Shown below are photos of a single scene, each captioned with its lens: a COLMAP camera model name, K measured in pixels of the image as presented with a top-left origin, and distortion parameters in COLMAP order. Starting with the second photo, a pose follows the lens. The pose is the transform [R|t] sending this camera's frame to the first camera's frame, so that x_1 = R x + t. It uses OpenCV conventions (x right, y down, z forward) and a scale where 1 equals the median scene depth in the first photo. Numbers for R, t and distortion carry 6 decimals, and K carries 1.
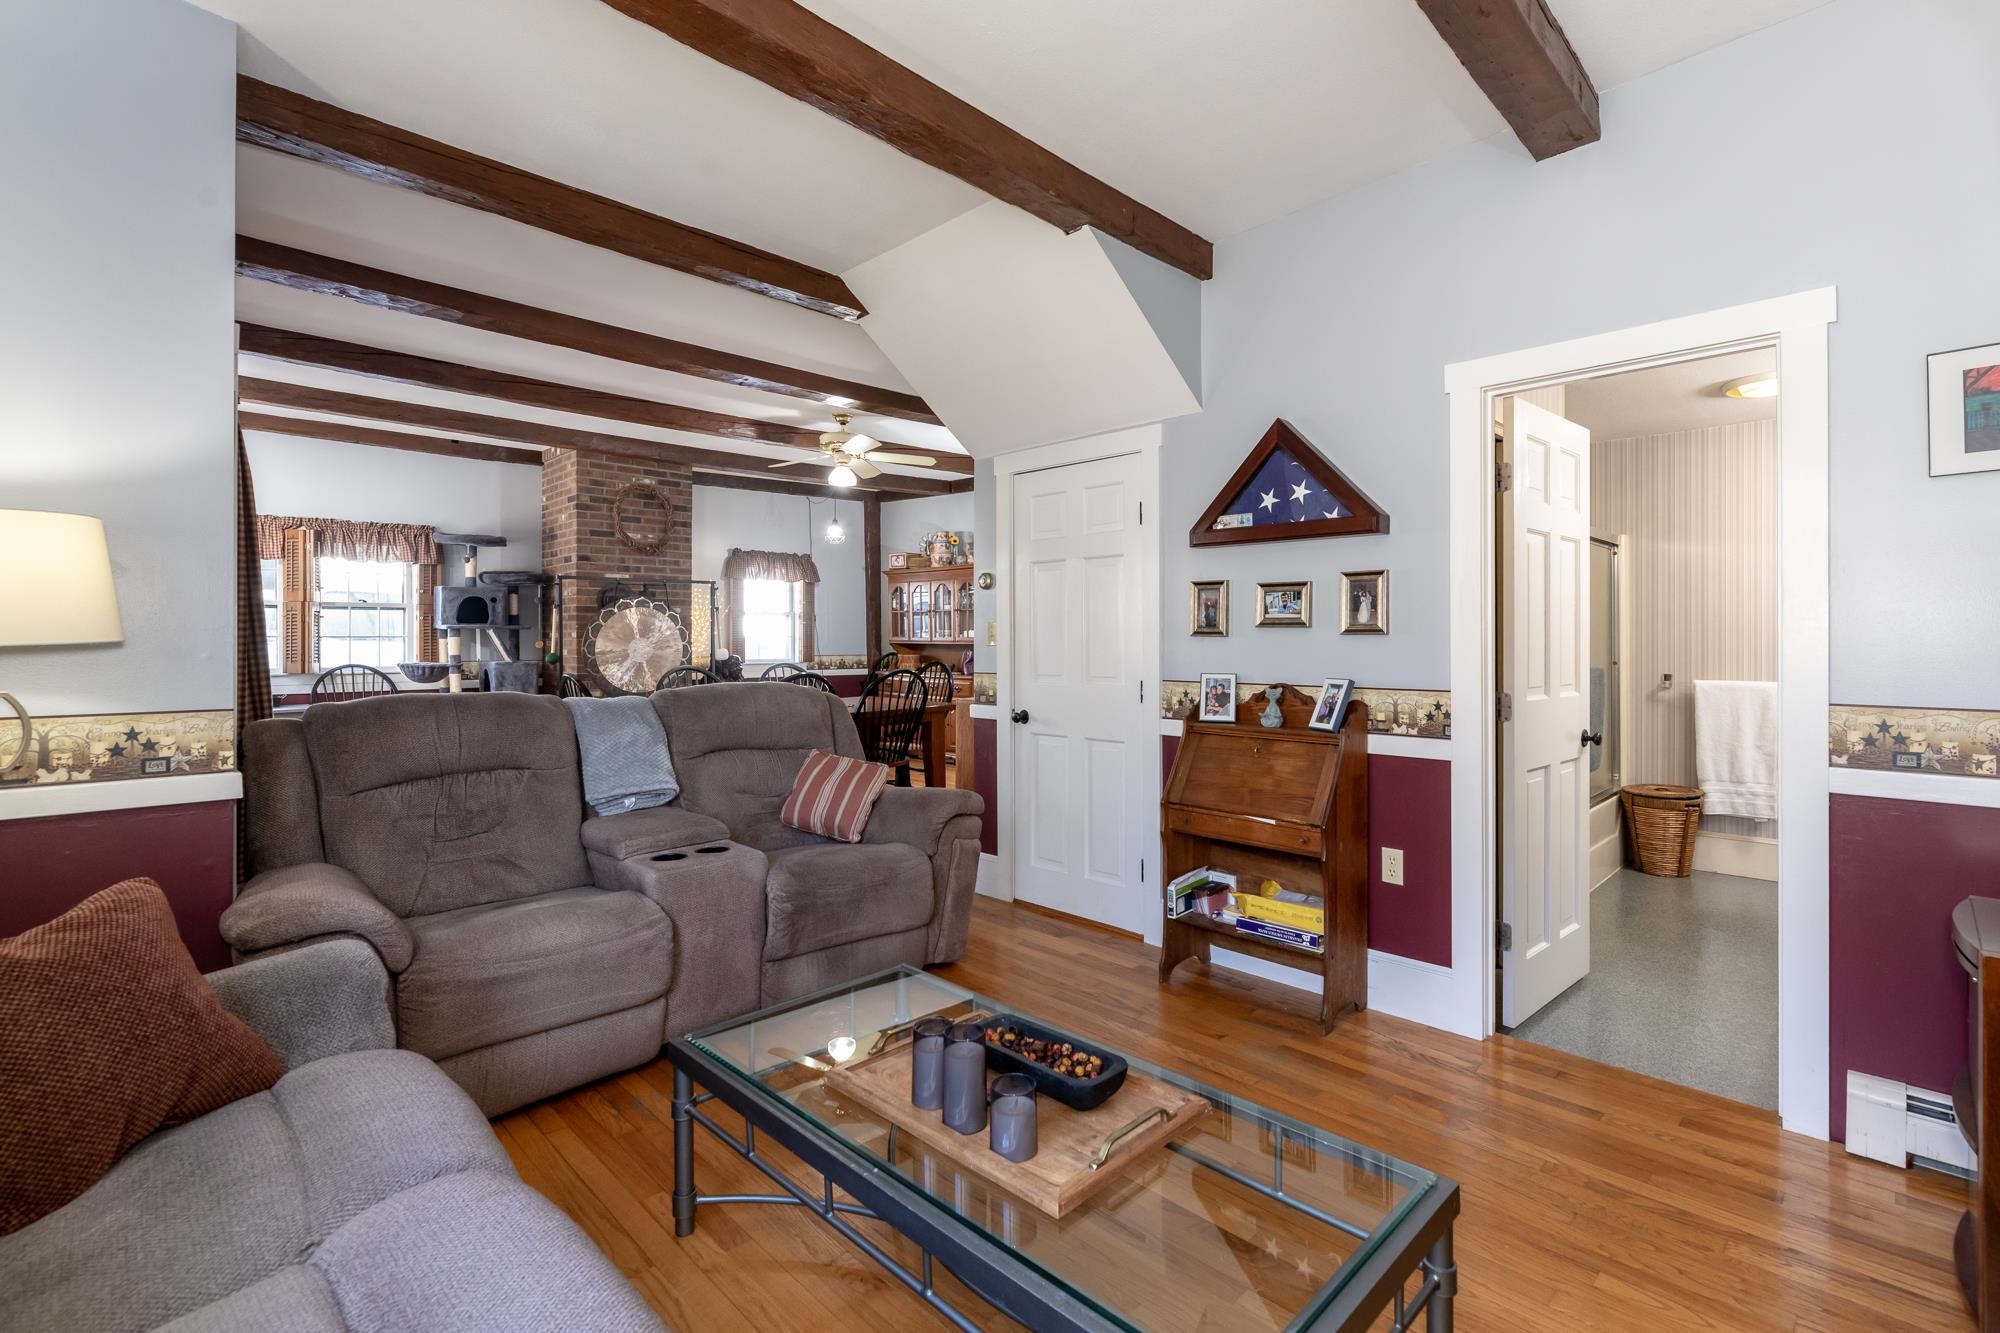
lens RADIAL K [[903.0, 0, 1068.7], [0, 903.0, 636.9], [0, 0, 1]] dist [0.000225, 0.000267]
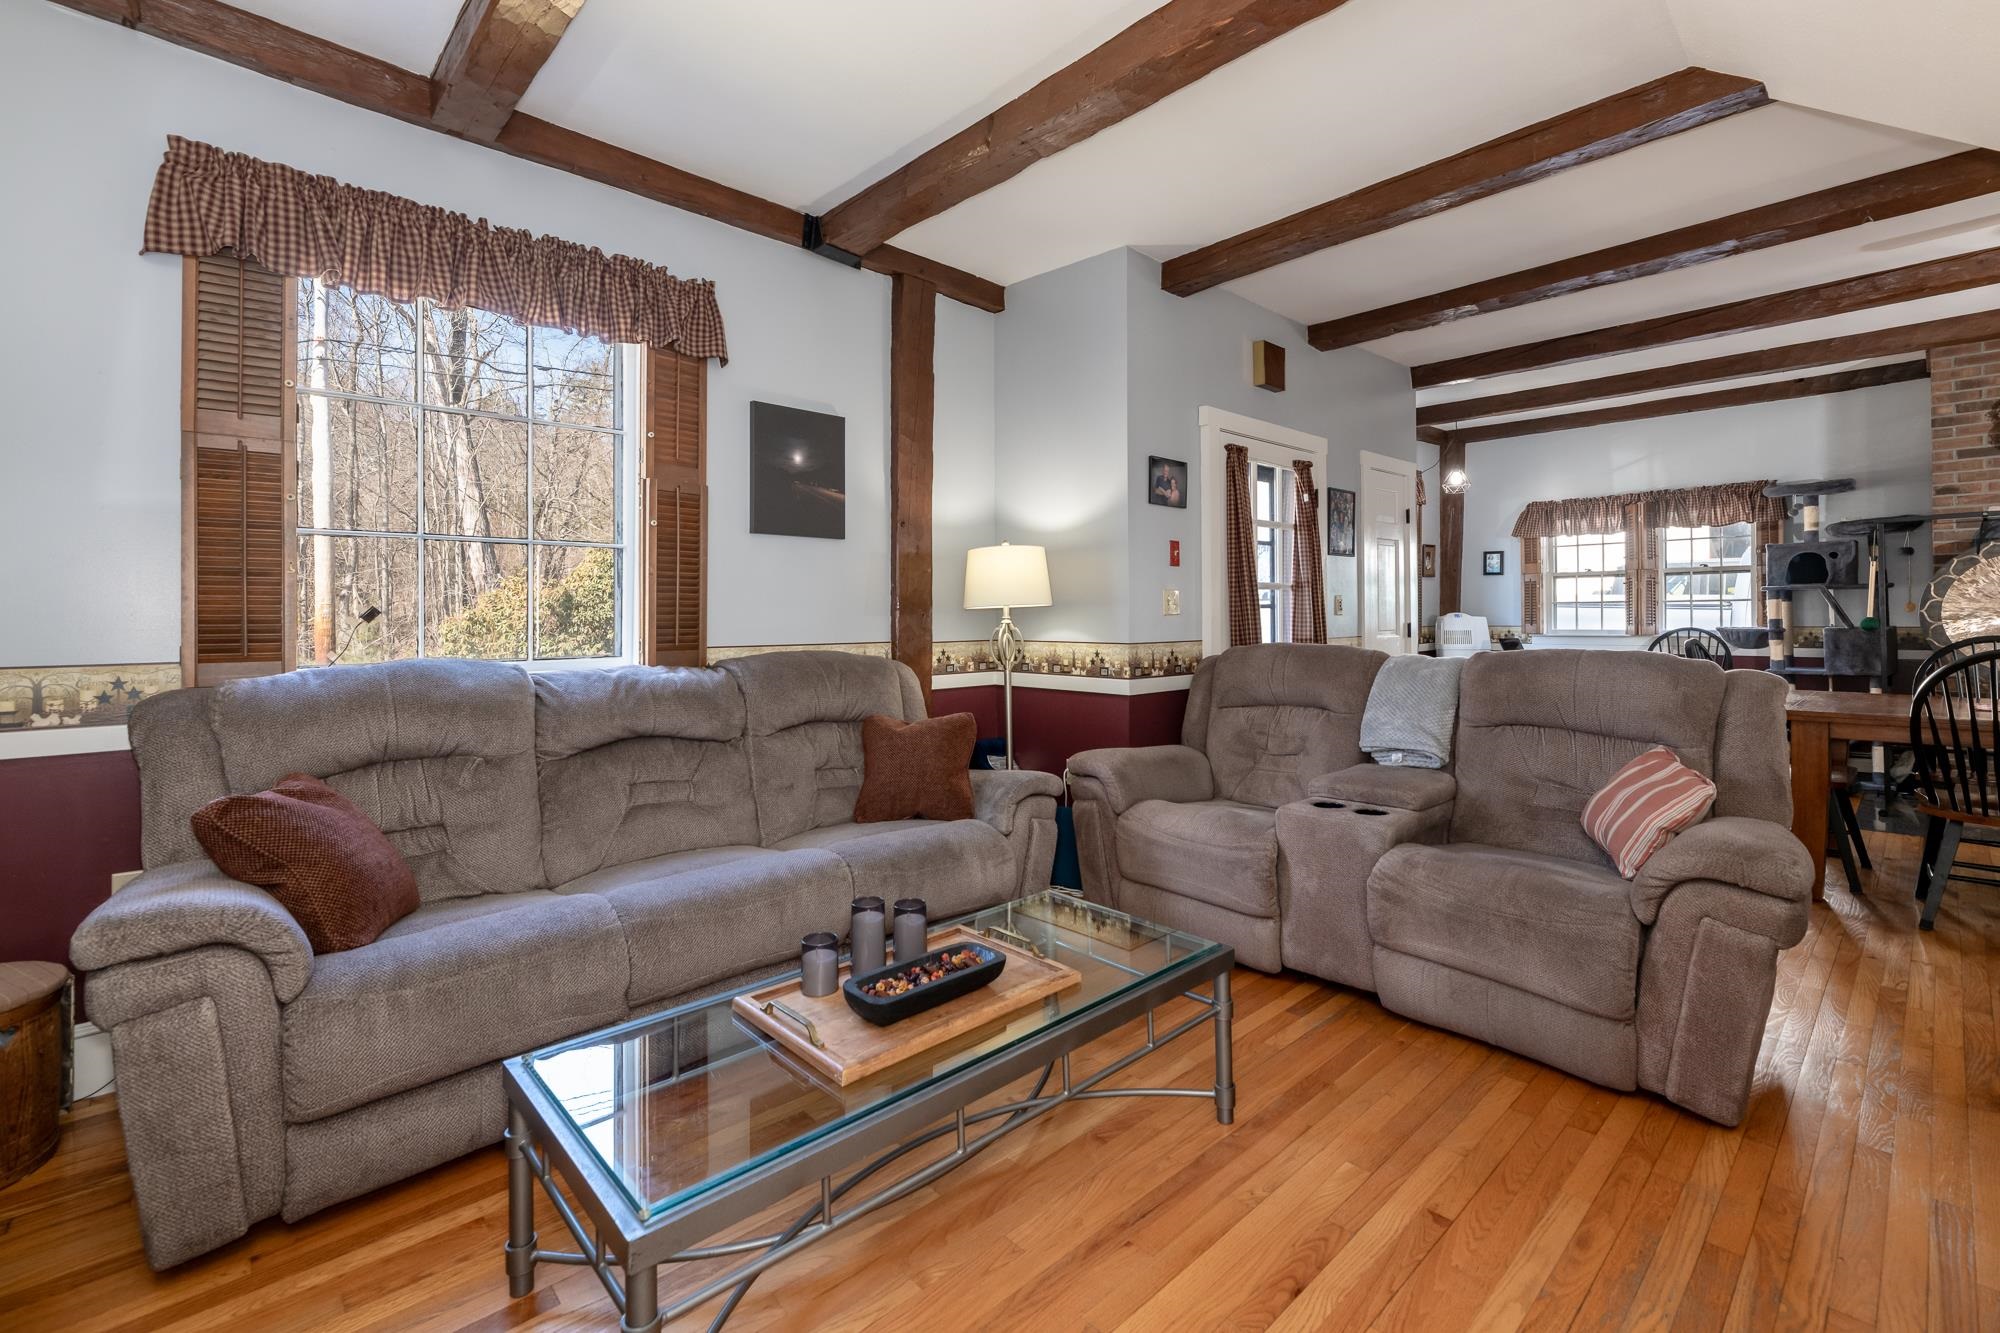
lens RADIAL K [[869.3, 0, 993.8], [0, 869.3, 613.1], [0, 0, 1]] dist [-0.002591, -0.000426]
pose [[-0.077038, -0.003026, -0.997024, 0.745053], [0.011911, 0.999921, -0.003955, 0.024213], [0.996957, -0.012181, -0.076996, 0.857877]]
